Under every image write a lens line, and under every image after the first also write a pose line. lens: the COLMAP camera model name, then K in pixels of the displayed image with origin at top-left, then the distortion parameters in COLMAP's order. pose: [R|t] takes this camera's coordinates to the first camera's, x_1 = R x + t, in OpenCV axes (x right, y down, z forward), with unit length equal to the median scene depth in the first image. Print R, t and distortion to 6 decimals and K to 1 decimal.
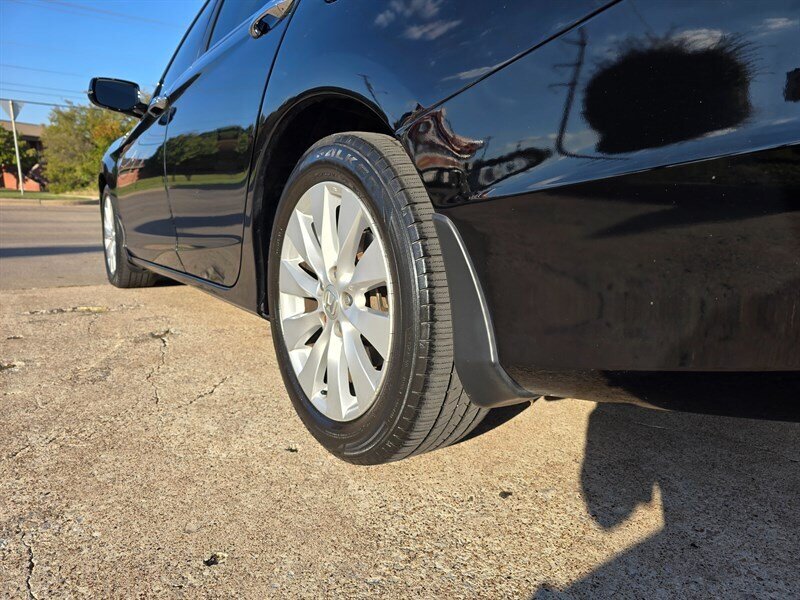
lens RADIAL K [[585.0, 0, 407.7], [0, 585.0, 298.0], [0, 0, 1]] dist [0.008281, -0.004709]
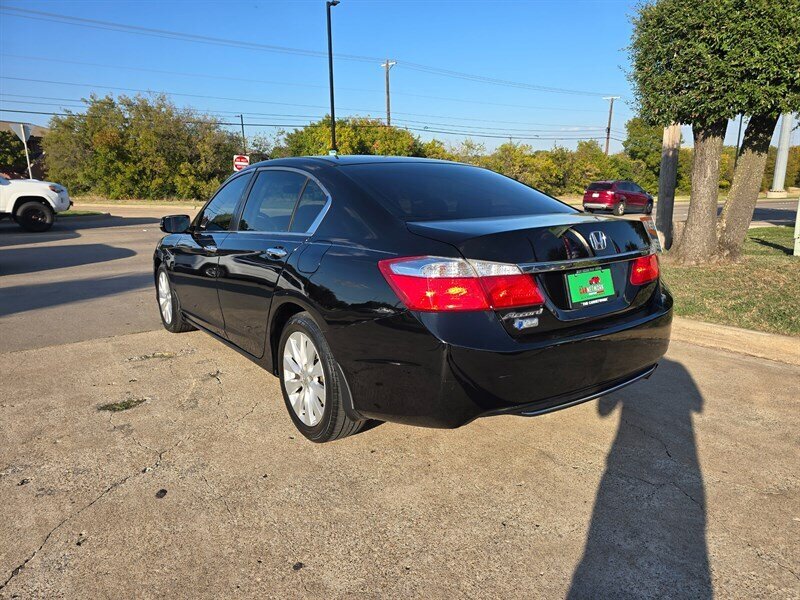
lens RADIAL K [[545.8, 0, 415.0], [0, 545.8, 303.2], [0, 0, 1]] dist [0.045630, -0.042496]
pose [[0.999136, -0.030405, 0.028343, 0.255607], [0.029555, 0.999115, 0.029927, -0.336615], [-0.029228, -0.029063, 0.999150, -1.215698]]
